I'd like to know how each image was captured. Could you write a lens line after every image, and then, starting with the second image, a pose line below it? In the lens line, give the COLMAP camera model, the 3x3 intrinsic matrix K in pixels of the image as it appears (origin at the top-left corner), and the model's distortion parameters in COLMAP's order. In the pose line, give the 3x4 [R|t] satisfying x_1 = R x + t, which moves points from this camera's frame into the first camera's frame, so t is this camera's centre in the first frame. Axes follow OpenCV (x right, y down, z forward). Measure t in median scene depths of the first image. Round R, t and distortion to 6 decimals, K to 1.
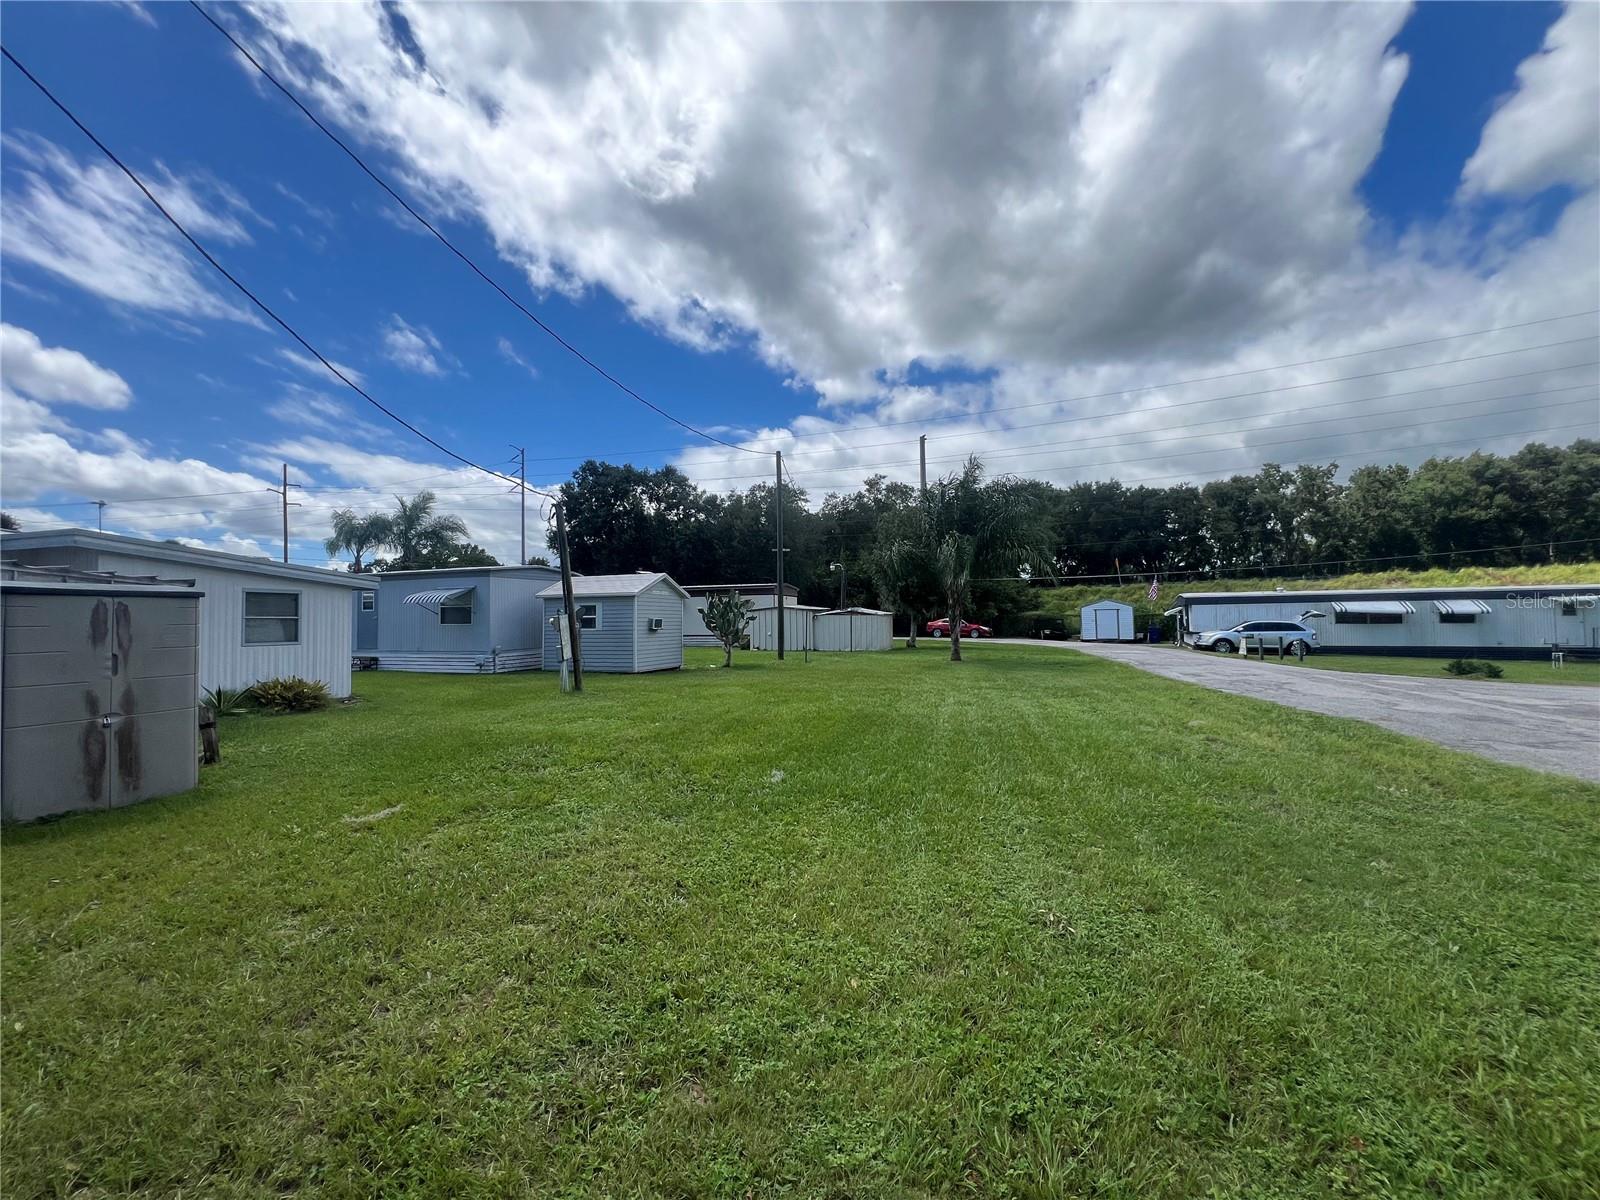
lens RADIAL K [[640.5, 0, 794.2], [0, 640.5, 601.1], [0, 0, 1]] dist [-0.001529, 0.000059]
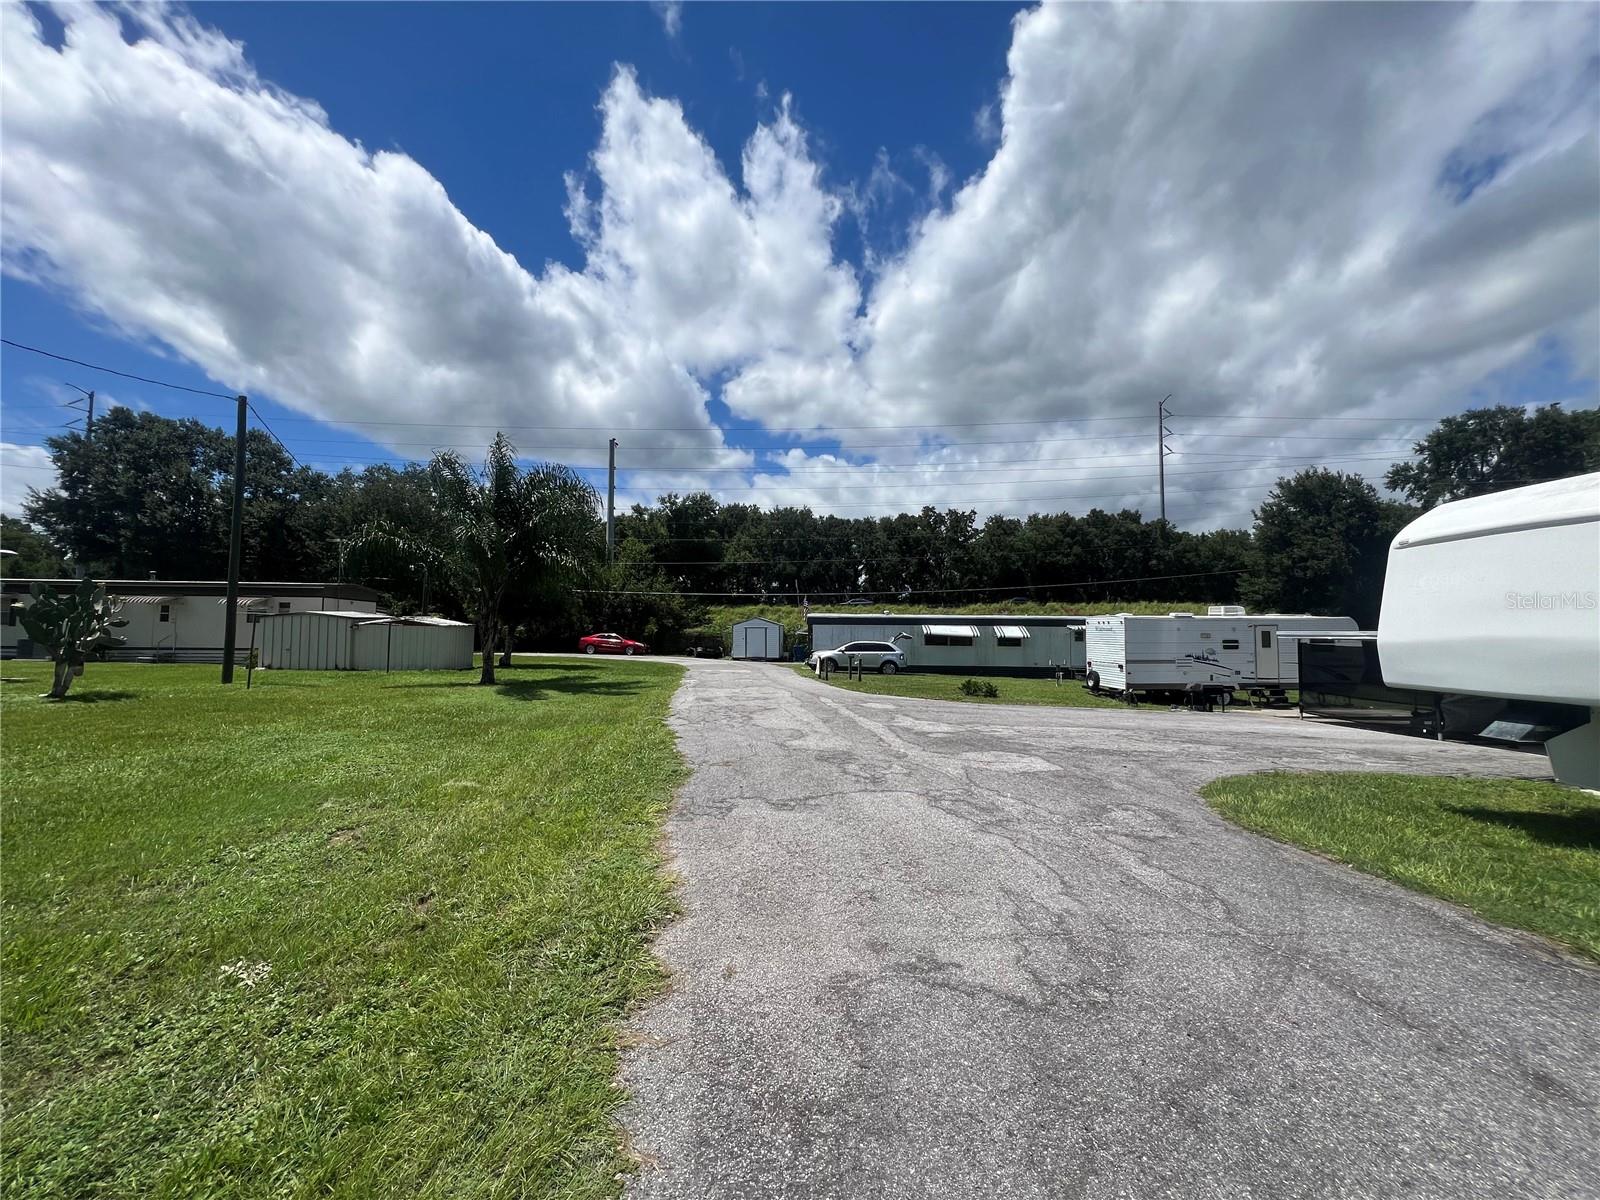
lens RADIAL K [[640.5, 0, 794.2], [0, 640.5, 601.1], [0, 0, 1]] dist [-0.001529, 0.000059]
pose [[0.924122, 0.041014, 0.379890, 0.102113], [-0.031574, 0.999019, -0.031050, 0.000339], [-0.380791, 0.016699, 0.924511, 0.033639]]
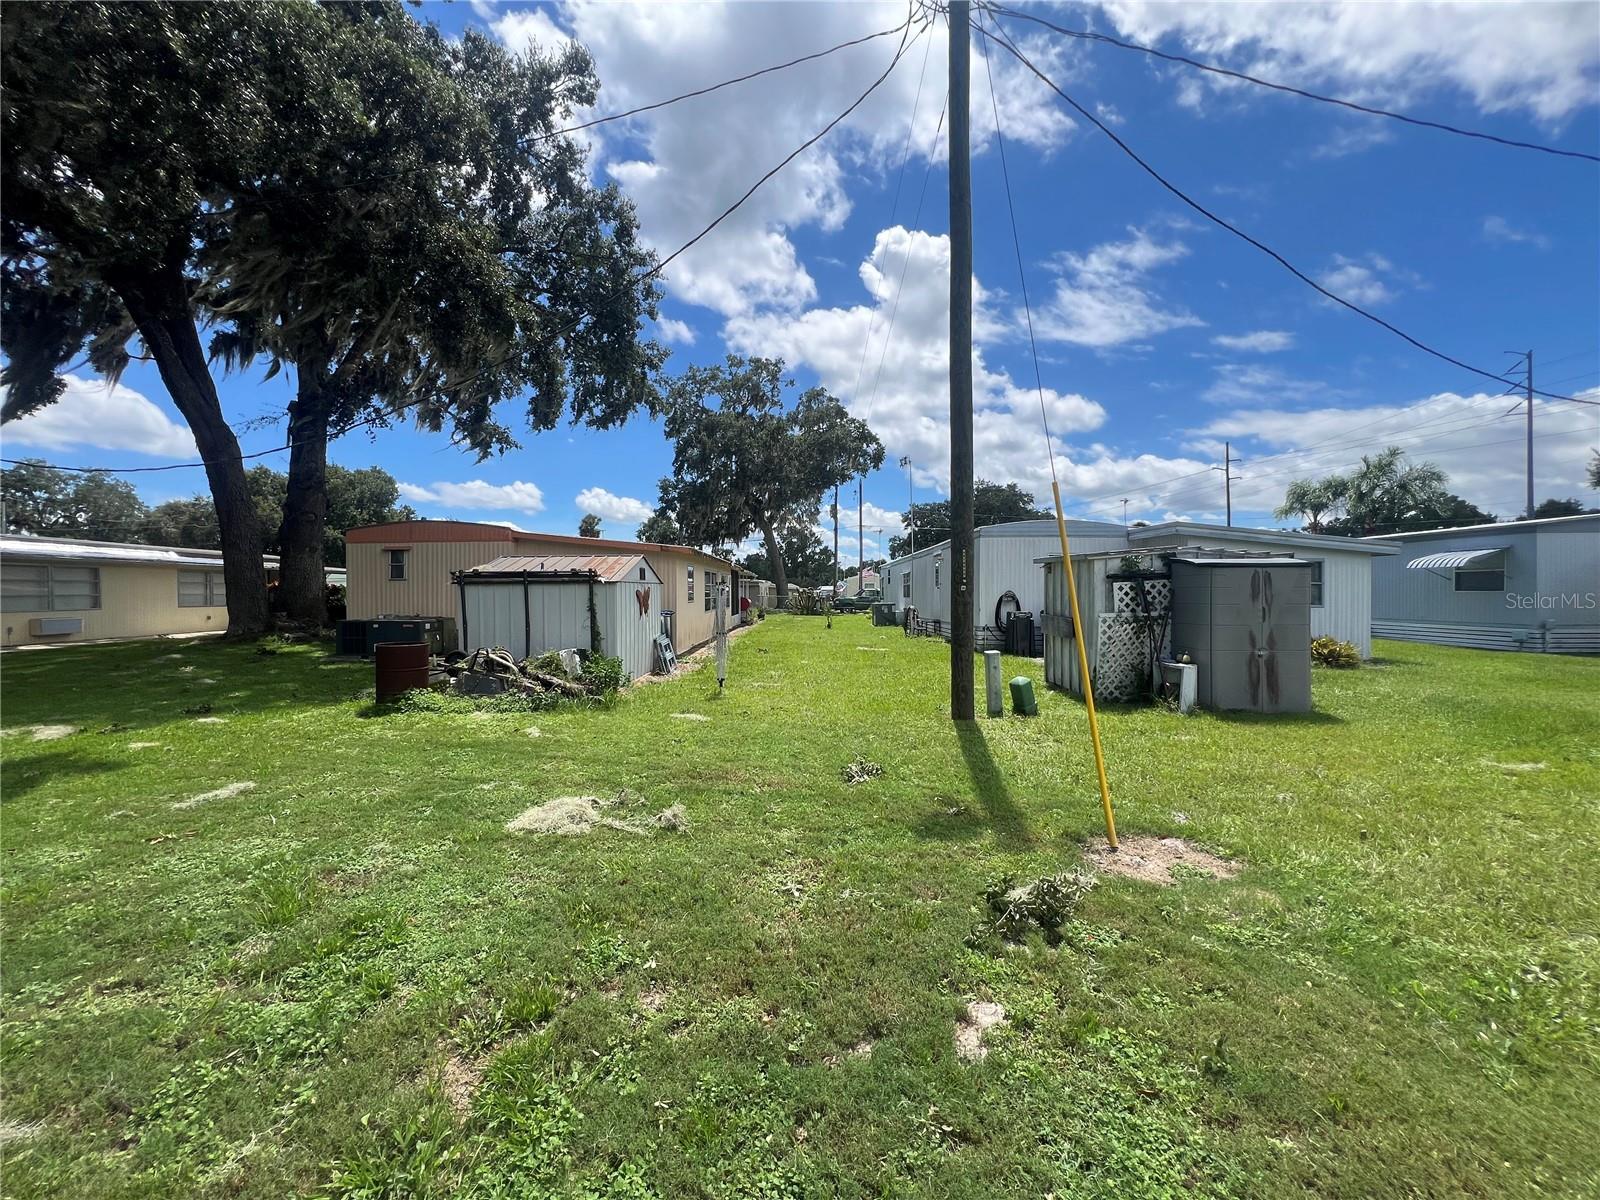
lens RADIAL K [[638.1, 0, 803.2], [0, 638.1, 582.0], [0, 0, 1]] dist [-0.001760, -0.000657]
pose [[0.317946, -0.004281, -0.948099, -0.002087], [0.024044, 0.999705, 0.003549, -0.000394], [0.947804, -0.023924, 0.317955, -0.036758]]
